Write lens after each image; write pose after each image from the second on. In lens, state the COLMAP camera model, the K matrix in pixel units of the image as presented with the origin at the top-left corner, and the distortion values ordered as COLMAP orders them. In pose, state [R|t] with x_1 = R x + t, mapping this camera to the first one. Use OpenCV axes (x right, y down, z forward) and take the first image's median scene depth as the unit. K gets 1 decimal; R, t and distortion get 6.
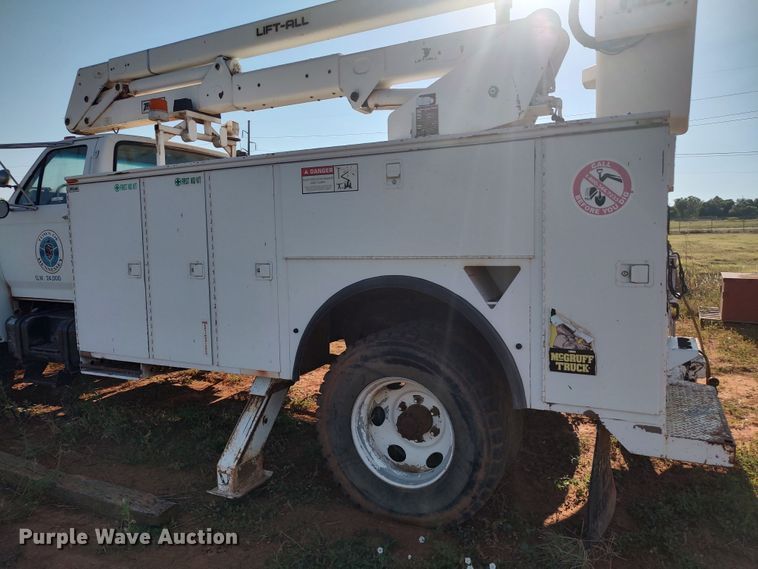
lens RADIAL K [[548.9, 0, 379.0], [0, 548.9, 284.5], [0, 0, 1]] dist [0.014708, -0.003216]
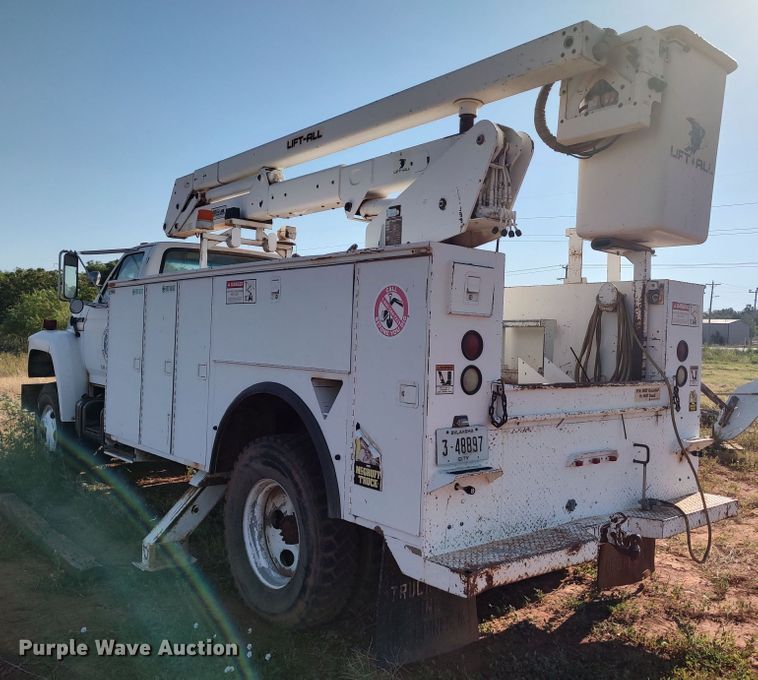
lens RADIAL K [[702.5, 0, 378.5], [0, 702.5, 347.3], [0, 0, 1]] dist [0.026861, -0.003231]
pose [[0.922369, 0.055049, -0.382367, 0.559467], [-0.085291, 0.994389, -0.062583, -0.012599], [0.376776, 0.090337, 0.921889, -0.150574]]
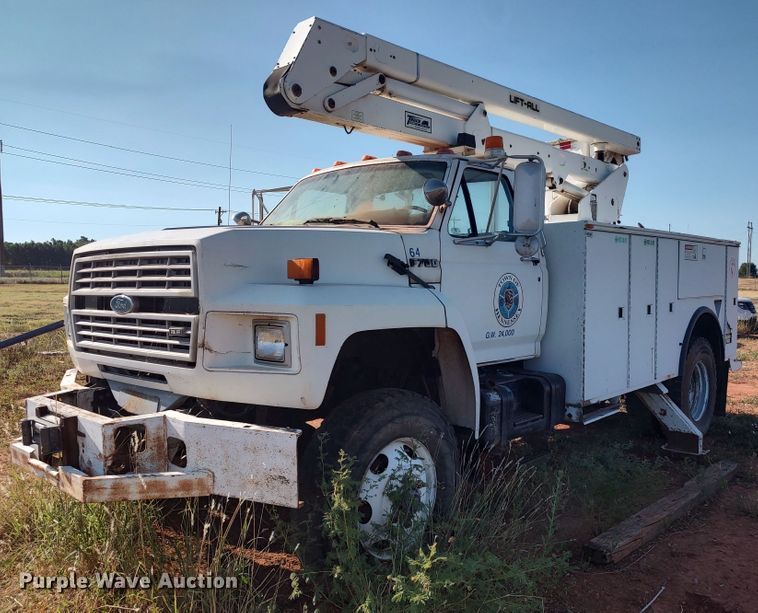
lens RADIAL K [[693.3, 0, 379.7], [0, 693.3, 308.2], [0, 0, 1]] dist [-0.001881, -0.003896]
pose [[0.242497, -0.021526, 0.969913, -1.960728], [0.077164, 0.997014, 0.002835, -0.078780], [-0.967079, 0.074155, 0.243434, 1.138234]]
